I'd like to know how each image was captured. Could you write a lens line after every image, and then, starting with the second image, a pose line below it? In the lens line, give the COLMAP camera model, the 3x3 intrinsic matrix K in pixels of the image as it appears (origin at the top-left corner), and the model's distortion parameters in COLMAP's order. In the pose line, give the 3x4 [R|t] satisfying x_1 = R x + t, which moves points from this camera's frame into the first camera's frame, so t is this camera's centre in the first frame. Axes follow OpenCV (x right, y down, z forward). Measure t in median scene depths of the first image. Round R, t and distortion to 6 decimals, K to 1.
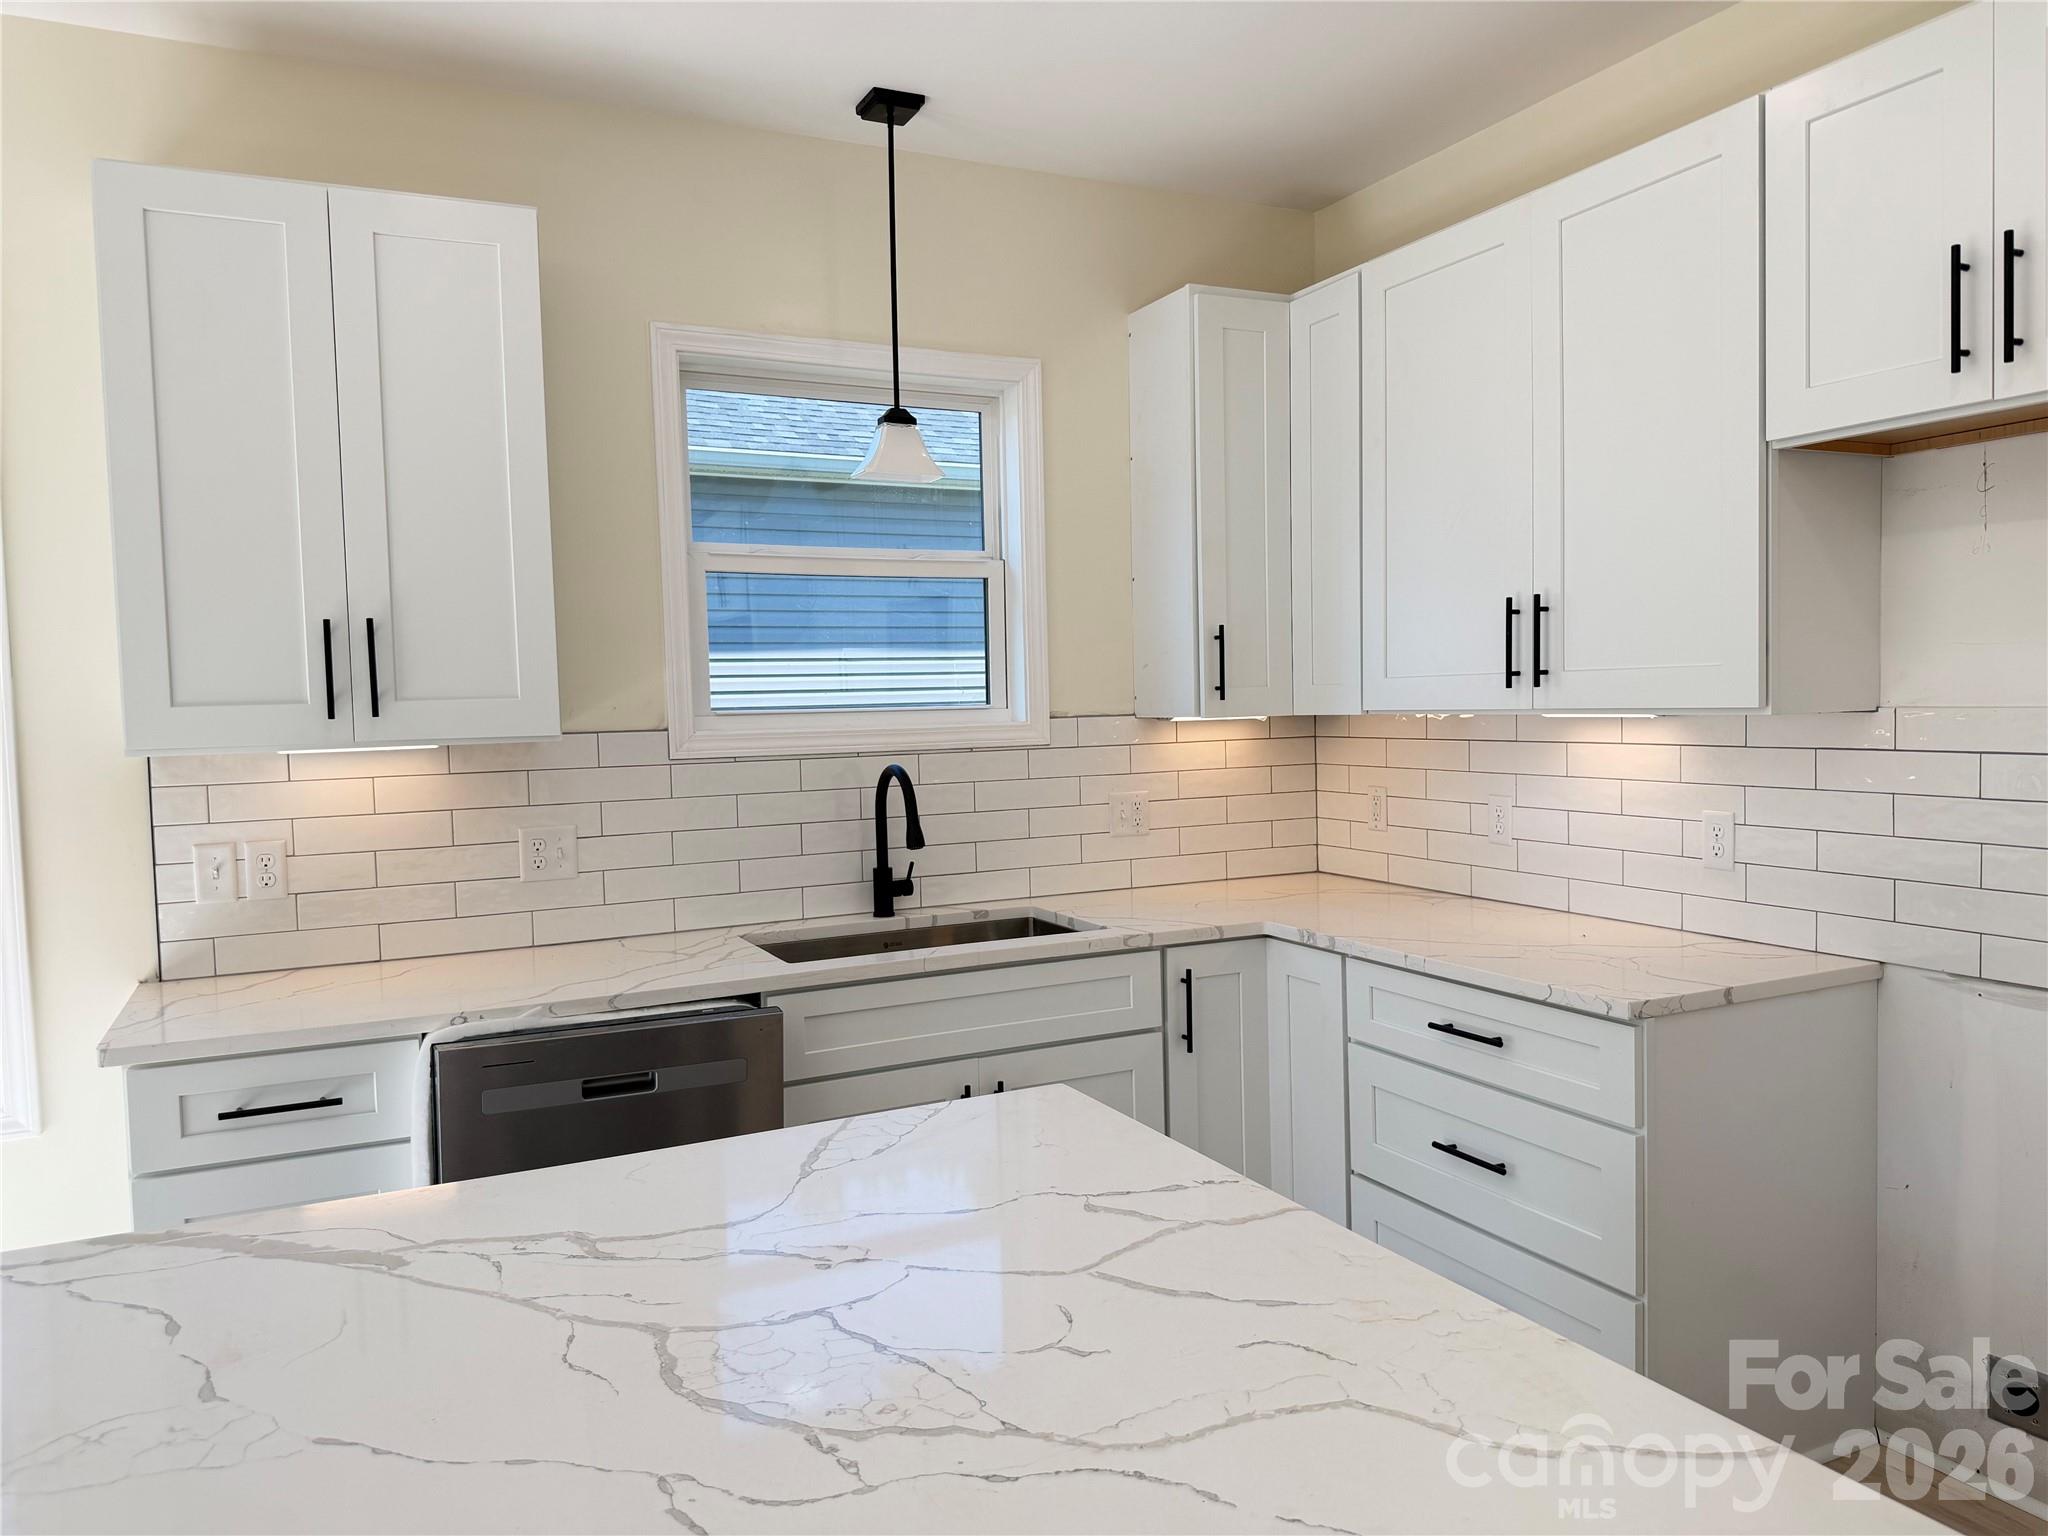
lens RADIAL K [[1446.6, 0, 1024.5], [0, 1446.6, 778.8], [0, 0, 1]] dist [0.069849, -0.085573]
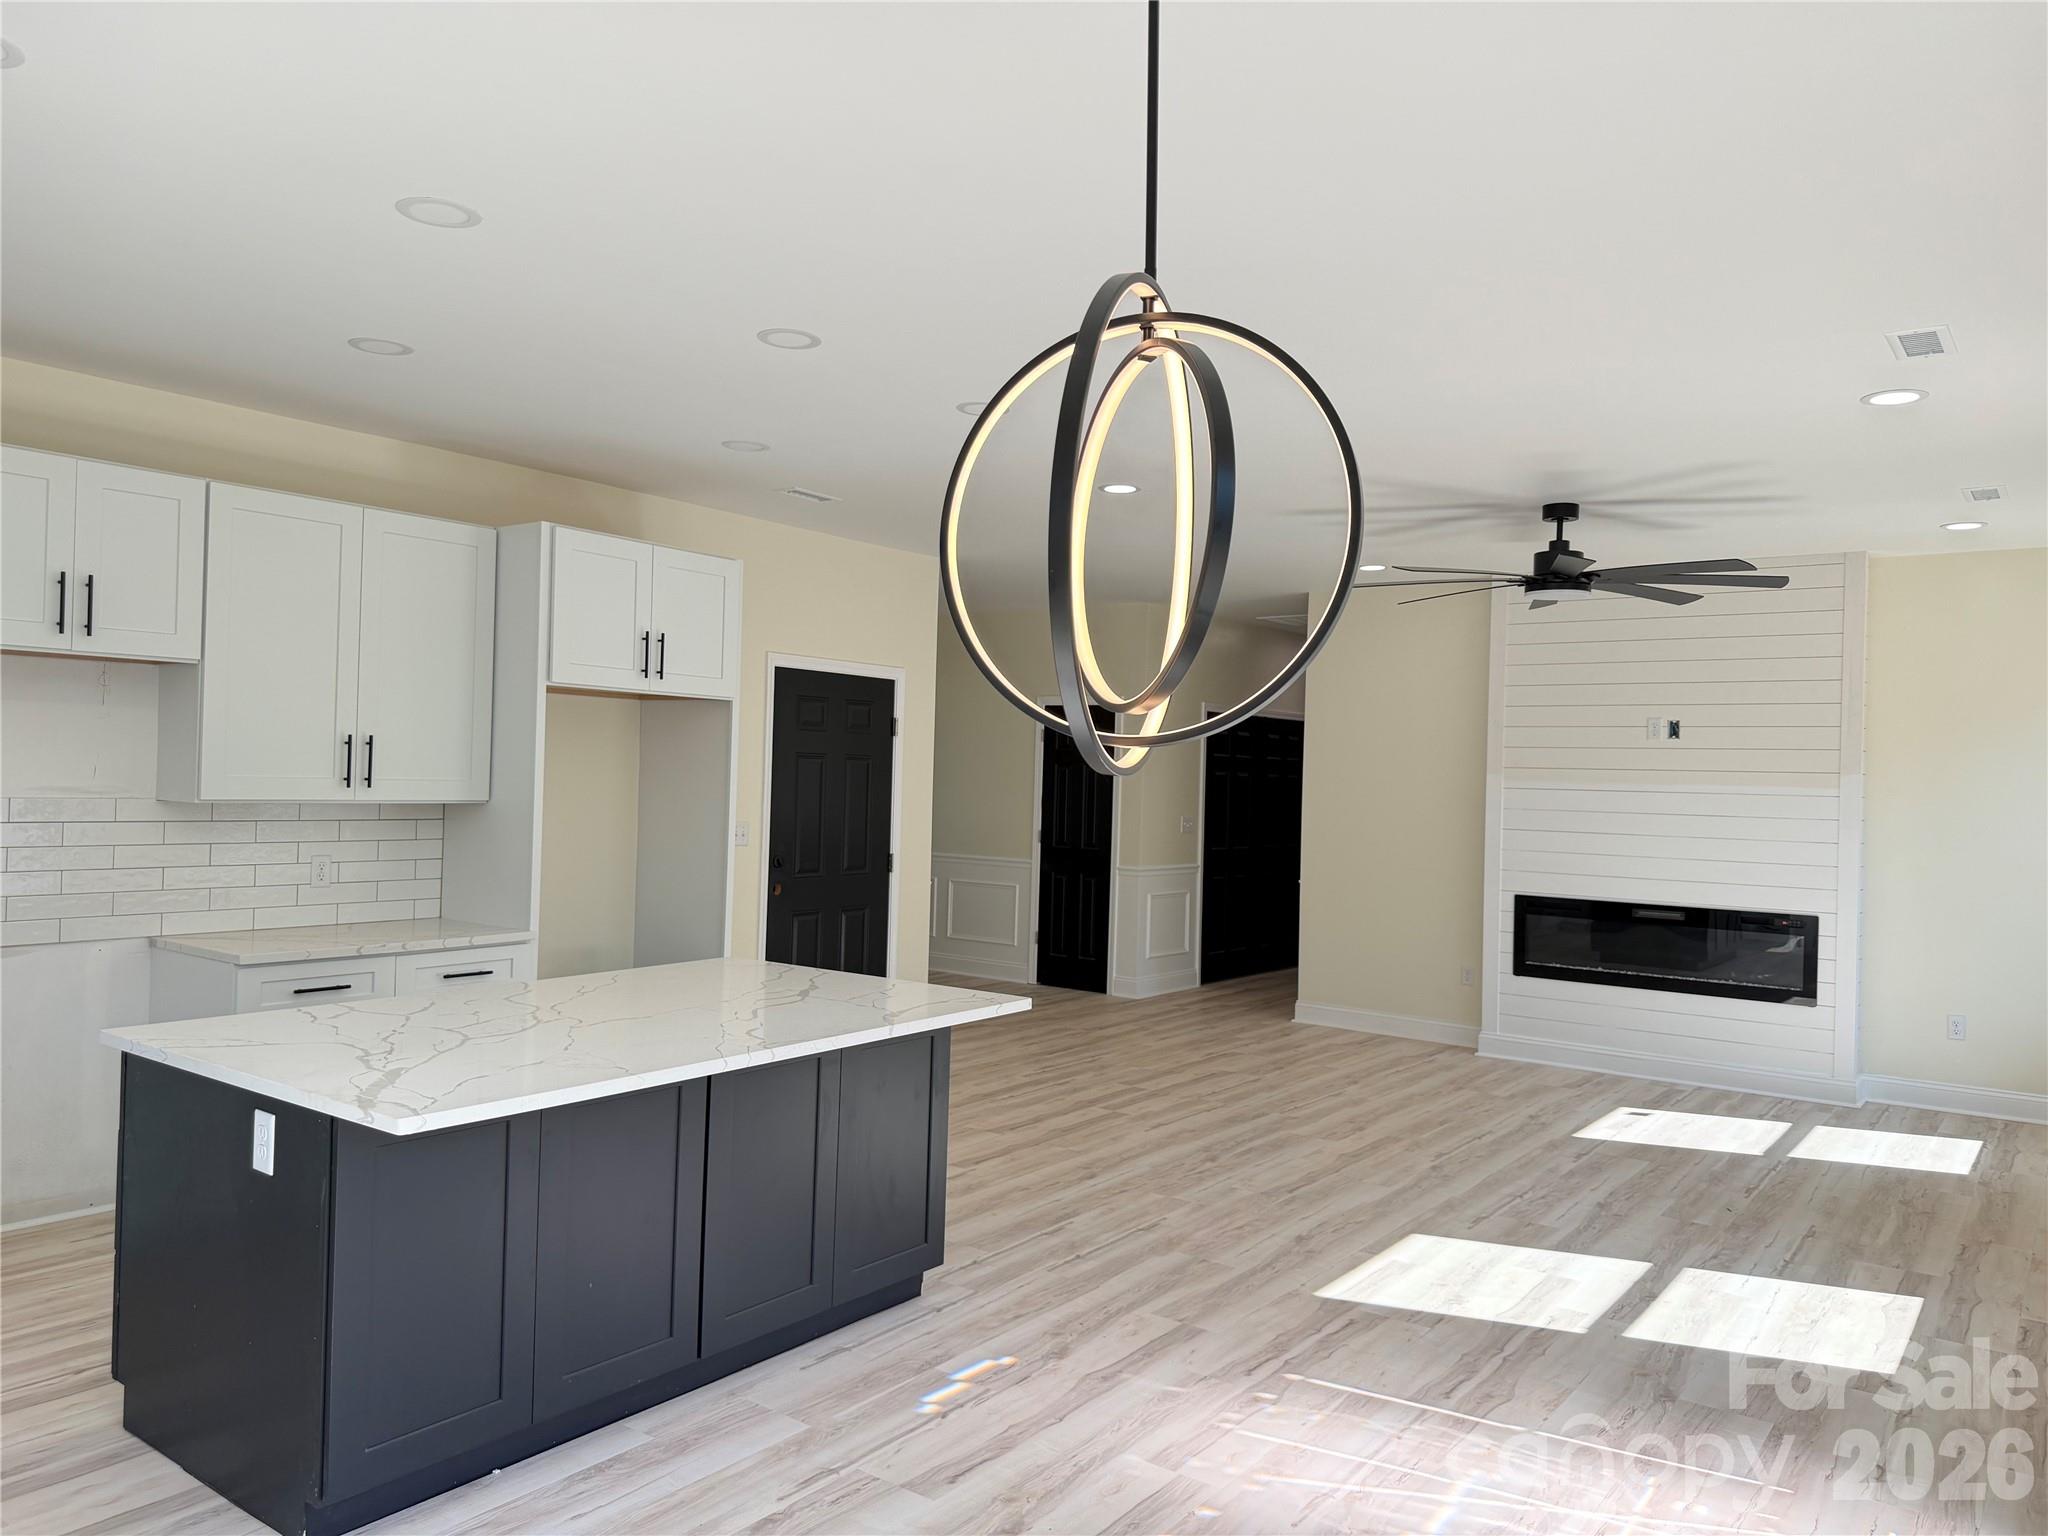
lens RADIAL K [[1446.6, 0, 1010.0], [0, 1446.6, 777.1], [0, 0, 1]] dist [0.069849, -0.085573]
pose [[-0.462728, 0.008999, 0.886454, -1.231277], [0.032555, 0.999446, 0.006847, -0.035082], [-0.885902, 0.032027, -0.462765, 0.543339]]
